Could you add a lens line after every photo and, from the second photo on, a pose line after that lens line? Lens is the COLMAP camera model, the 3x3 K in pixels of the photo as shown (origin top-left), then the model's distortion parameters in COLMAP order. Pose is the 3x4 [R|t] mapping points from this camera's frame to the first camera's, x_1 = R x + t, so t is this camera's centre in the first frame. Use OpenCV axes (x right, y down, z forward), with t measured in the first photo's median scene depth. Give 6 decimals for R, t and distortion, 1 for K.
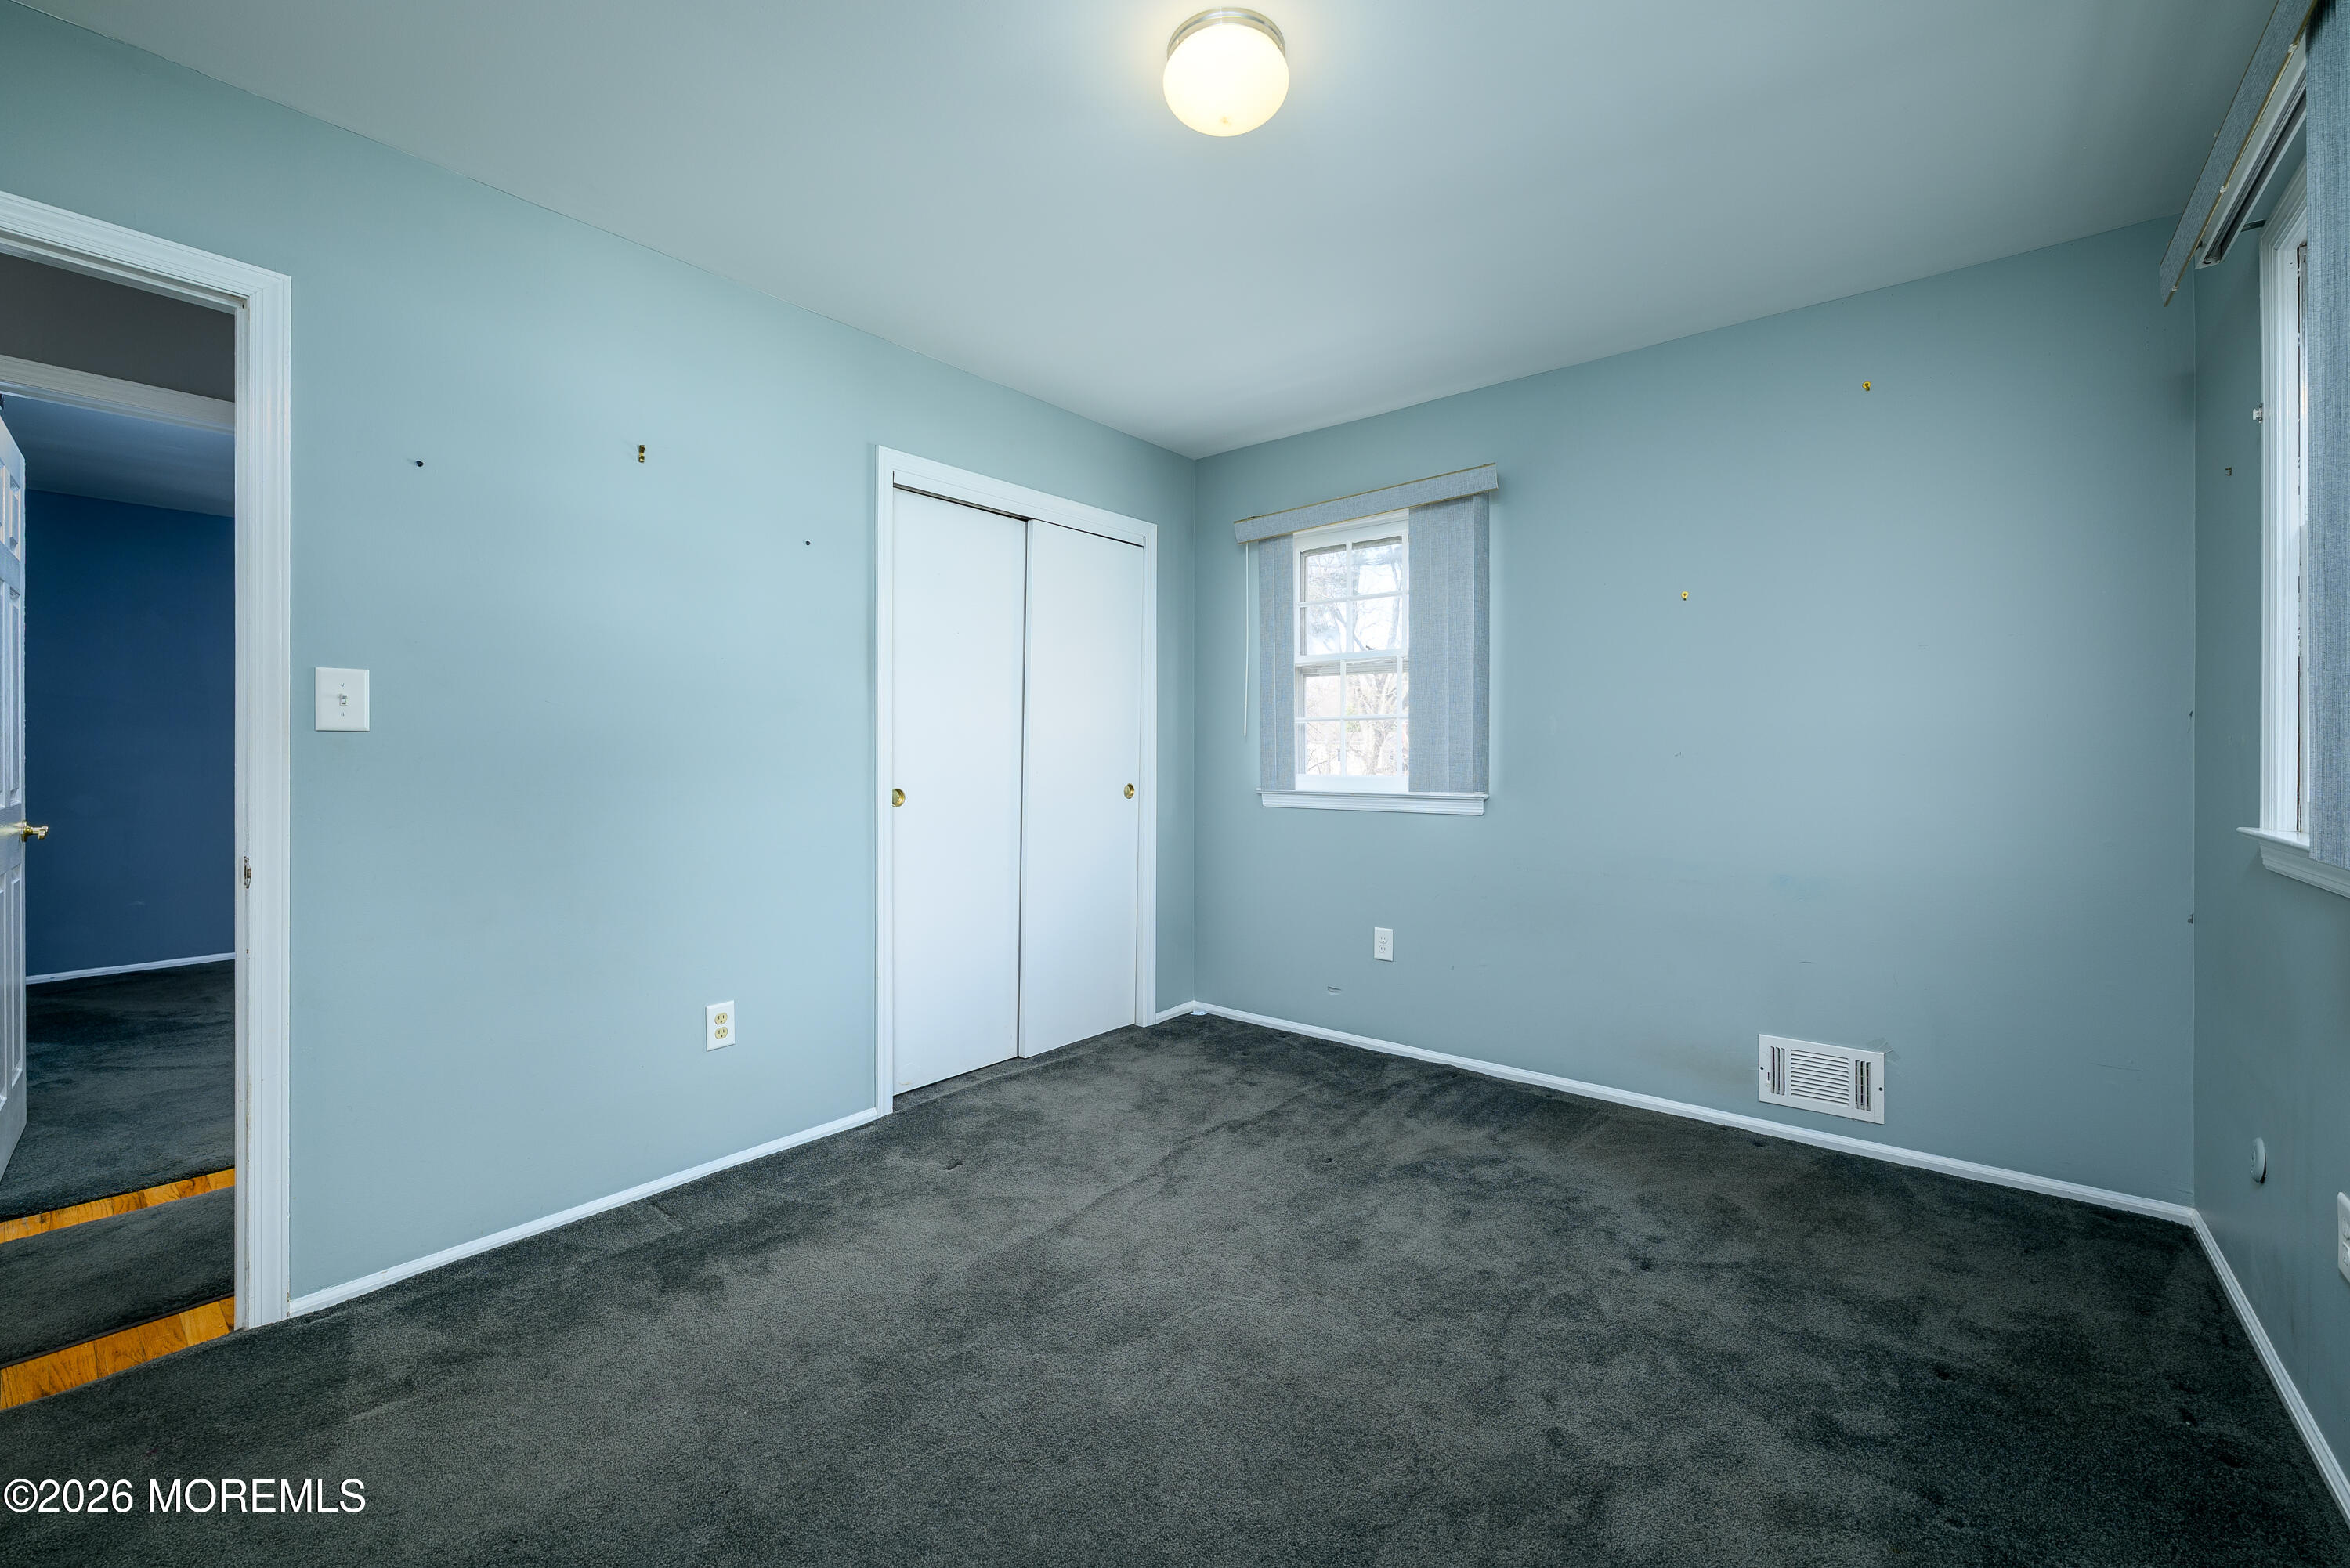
lens RADIAL K [[951.7, 0, 1169.0], [0, 951.7, 765.2], [0, 0, 1]] dist [0.001604, 0.000294]
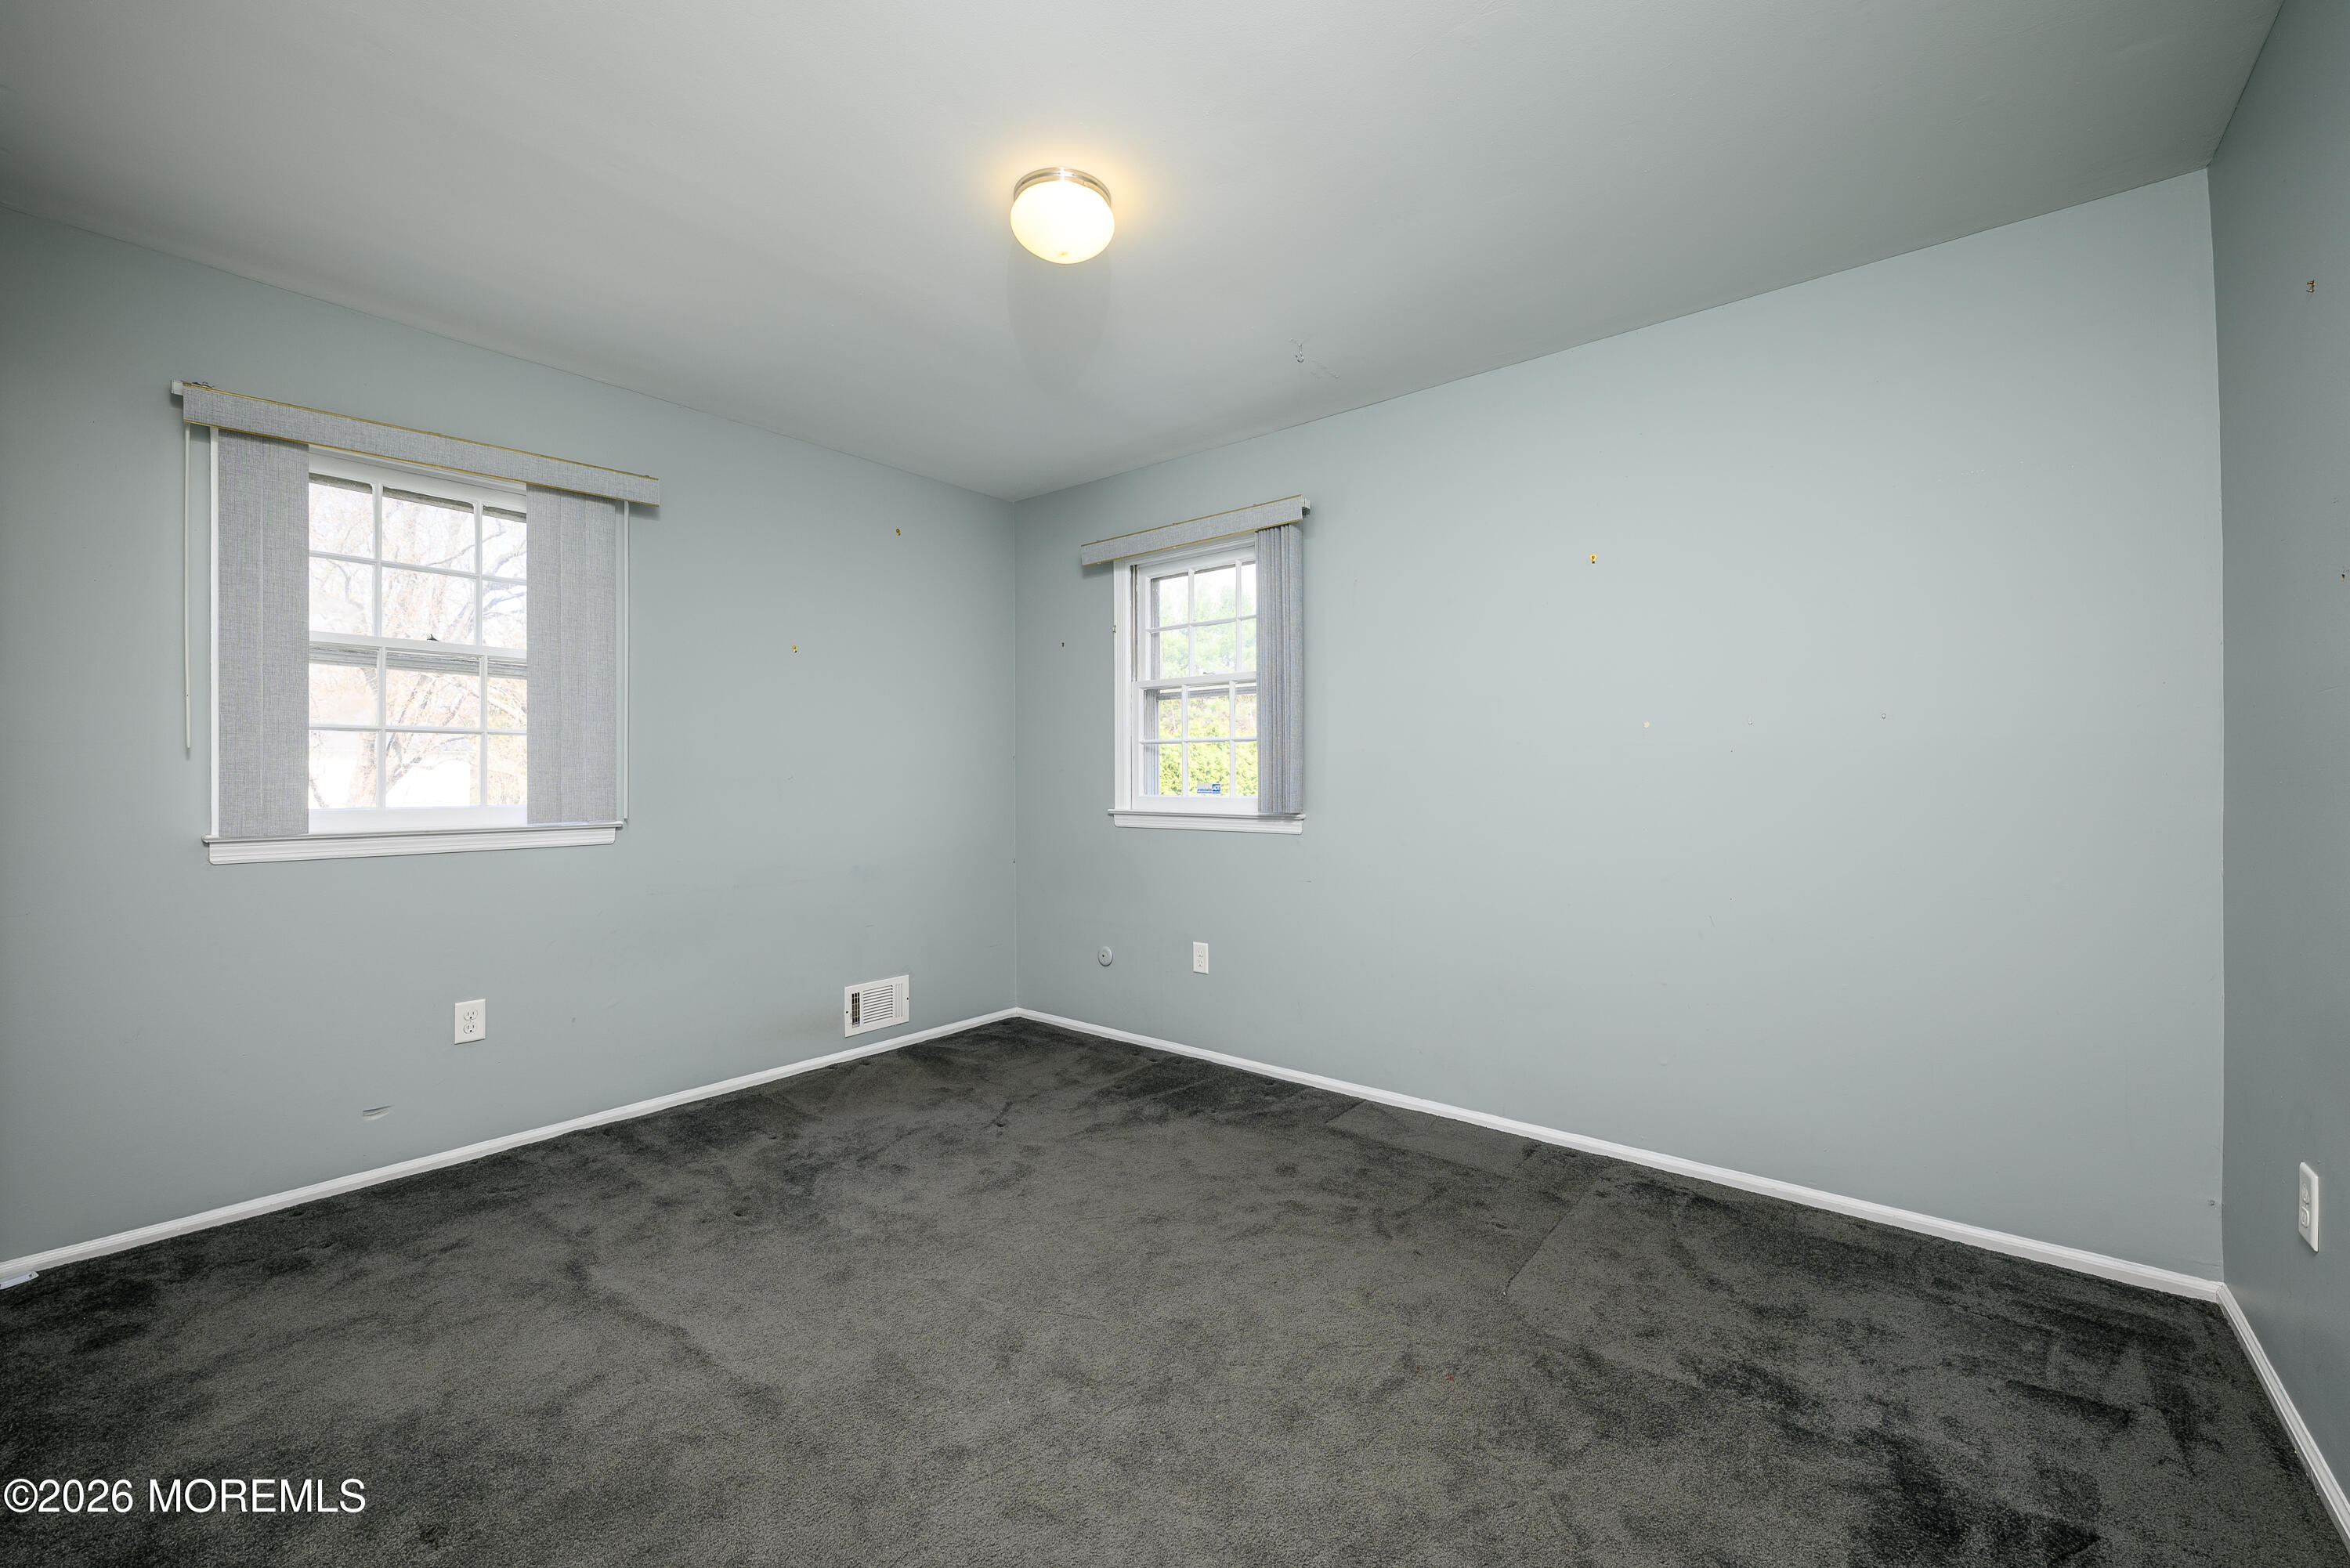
lens RADIAL K [[951.7, 0, 1169.1], [0, 951.7, 780.2], [0, 0, 1]] dist [0.001604, 0.000294]
pose [[-0.006390, 0.001181, 0.999979, -0.642783], [0.015666, 0.999877, -0.001081, 0.000049], [-0.999857, 0.015659, -0.006408, 0.489520]]
